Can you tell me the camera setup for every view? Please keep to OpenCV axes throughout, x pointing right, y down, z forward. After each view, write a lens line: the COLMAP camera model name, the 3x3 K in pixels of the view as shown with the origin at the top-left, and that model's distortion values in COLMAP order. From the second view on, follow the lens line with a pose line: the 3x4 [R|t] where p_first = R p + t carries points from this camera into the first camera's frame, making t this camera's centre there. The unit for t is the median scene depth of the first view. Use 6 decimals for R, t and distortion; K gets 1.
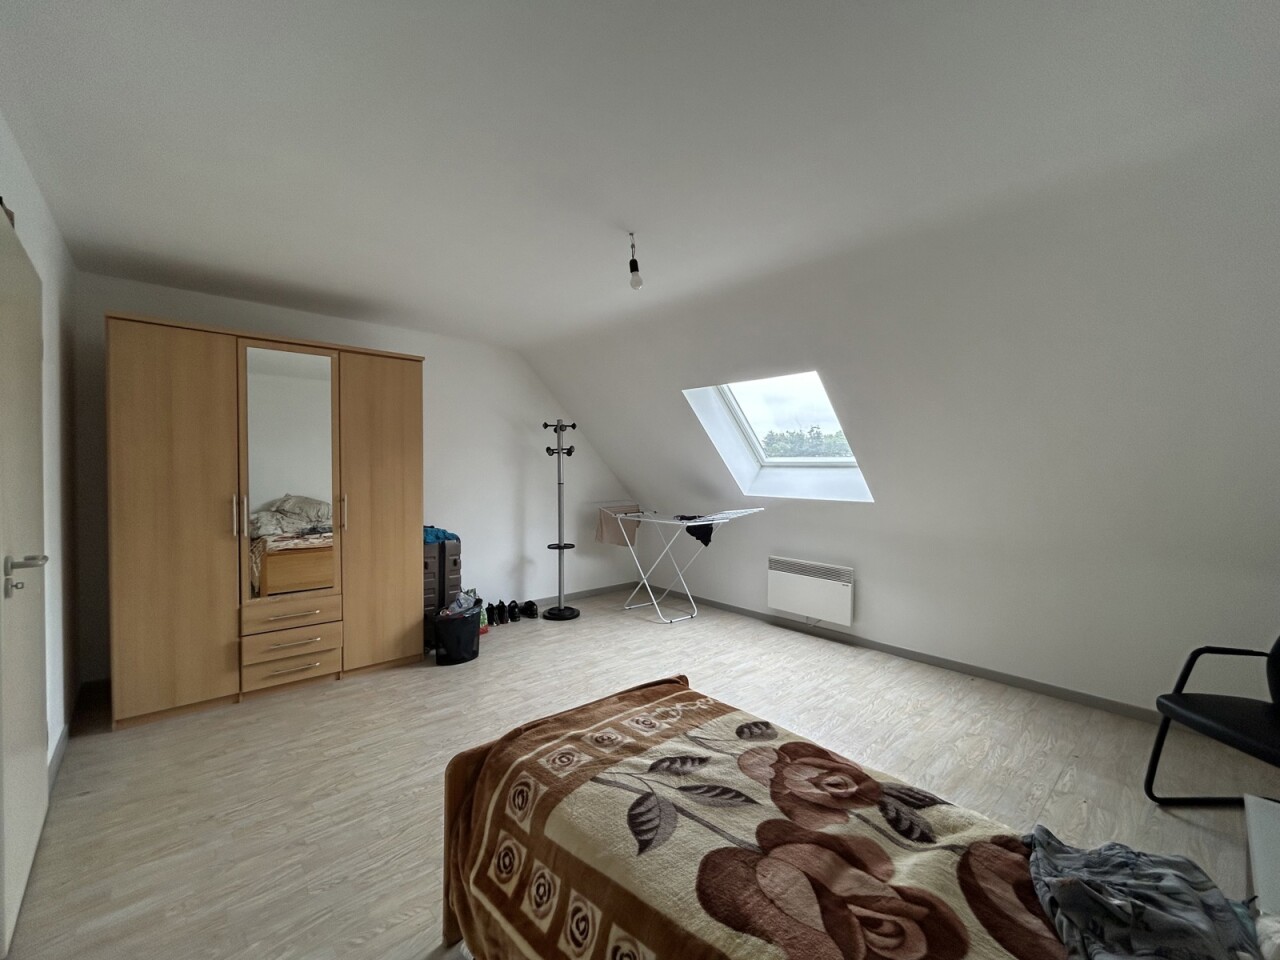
lens RADIAL K [[519.2, 0, 637.2], [0, 519.2, 476.8], [0, 0, 1]] dist [-0.003155, 0.002866]
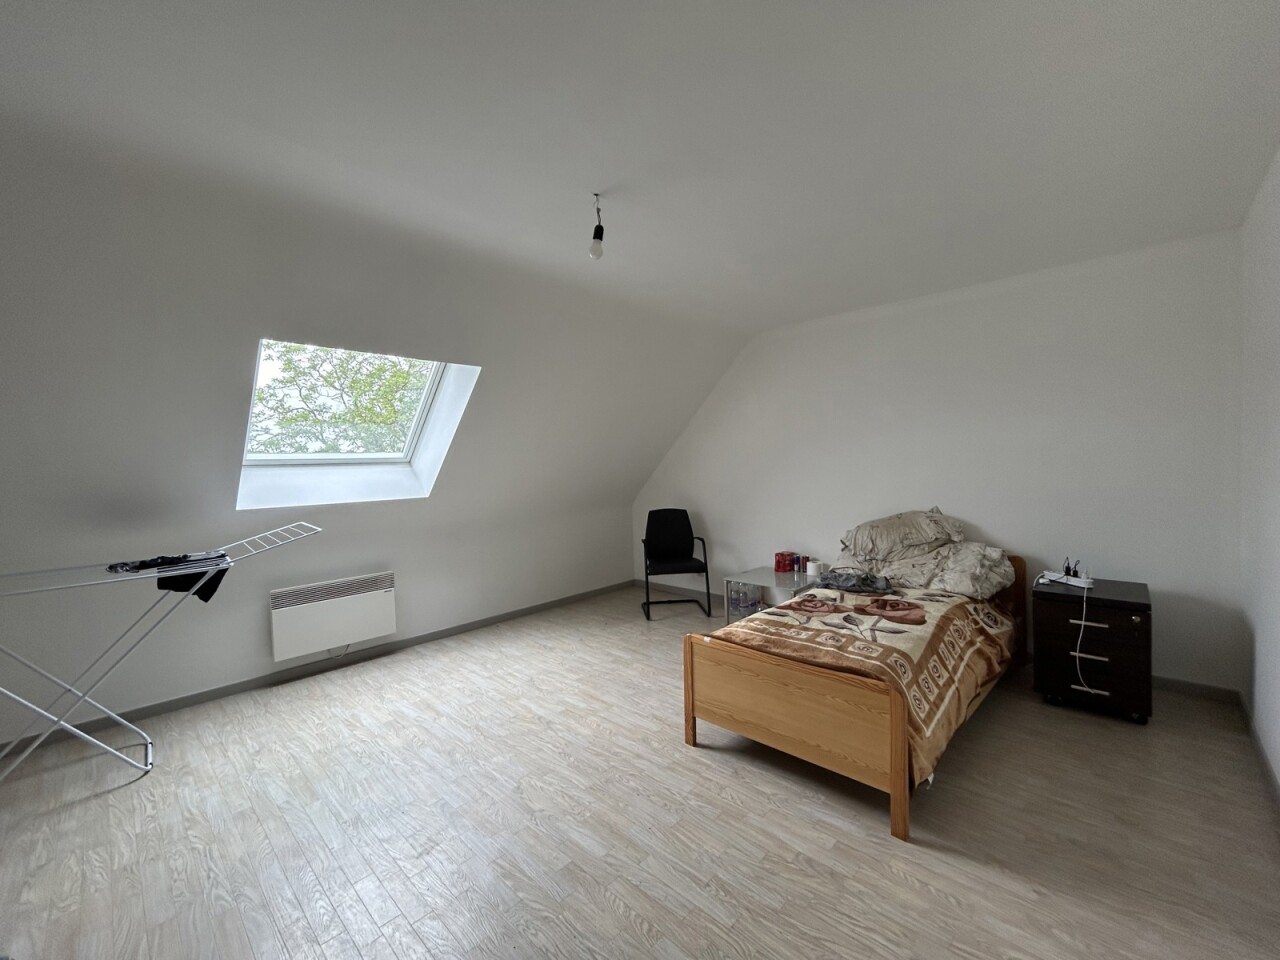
lens RADIAL K [[519.7, 0, 640.0], [0, 519.7, 480.0], [0, 0, 1]] dist [-0.000061, 0.000142]
pose [[-0.072584, -0.040862, 0.996525, -0.657592], [0.041447, 0.998174, 0.043948, -0.014484], [-0.996501, 0.044493, -0.070758, 0.727395]]
